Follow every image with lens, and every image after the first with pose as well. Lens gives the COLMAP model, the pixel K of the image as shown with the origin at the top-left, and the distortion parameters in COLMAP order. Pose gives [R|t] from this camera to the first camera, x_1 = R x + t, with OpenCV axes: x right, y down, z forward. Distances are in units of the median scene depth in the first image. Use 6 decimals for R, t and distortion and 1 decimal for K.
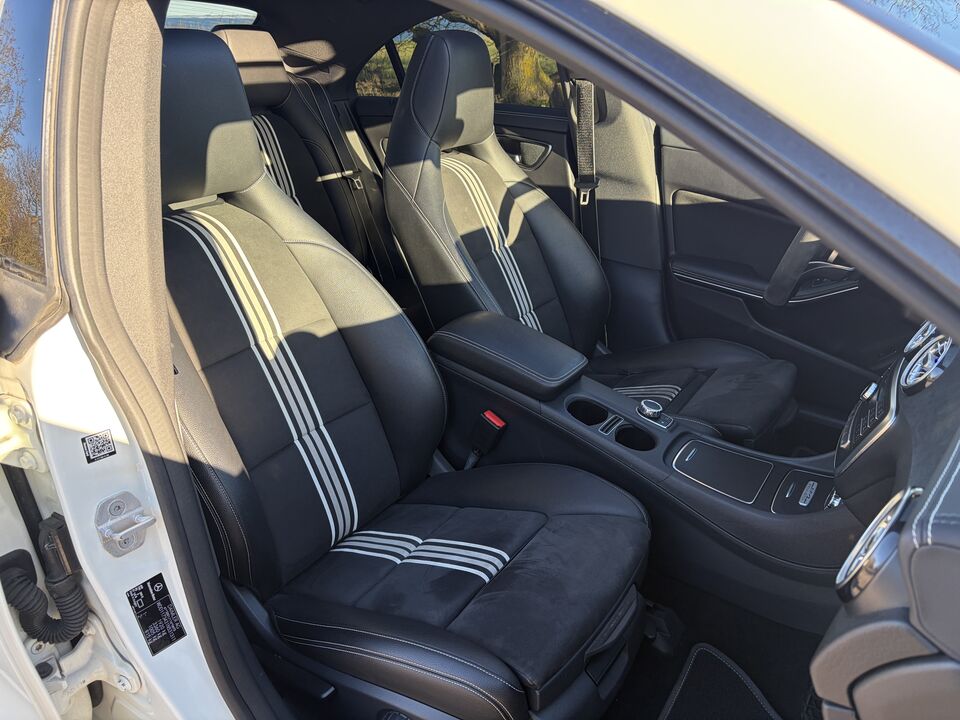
lens RADIAL K [[754.2, 0, 480.0], [0, 754.2, 360.0], [0, 0, 1]] dist [0.034862, -0.012117]
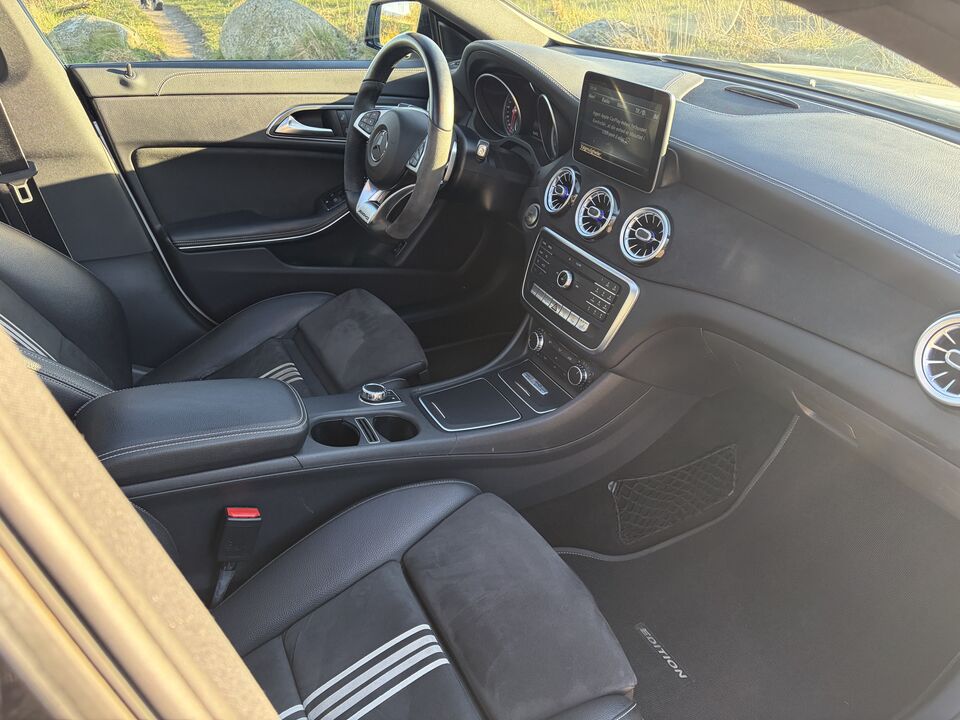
lens RADIAL K [[754.2, 0, 480.0], [0, 754.2, 360.0], [0, 0, 1]] dist [0.034862, -0.012117]
pose [[0.465142, -0.464694, 0.753460, -0.276811], [0.362423, 0.876505, 0.316843, -0.154297], [-0.807646, 0.125694, 0.576115, 0.278926]]
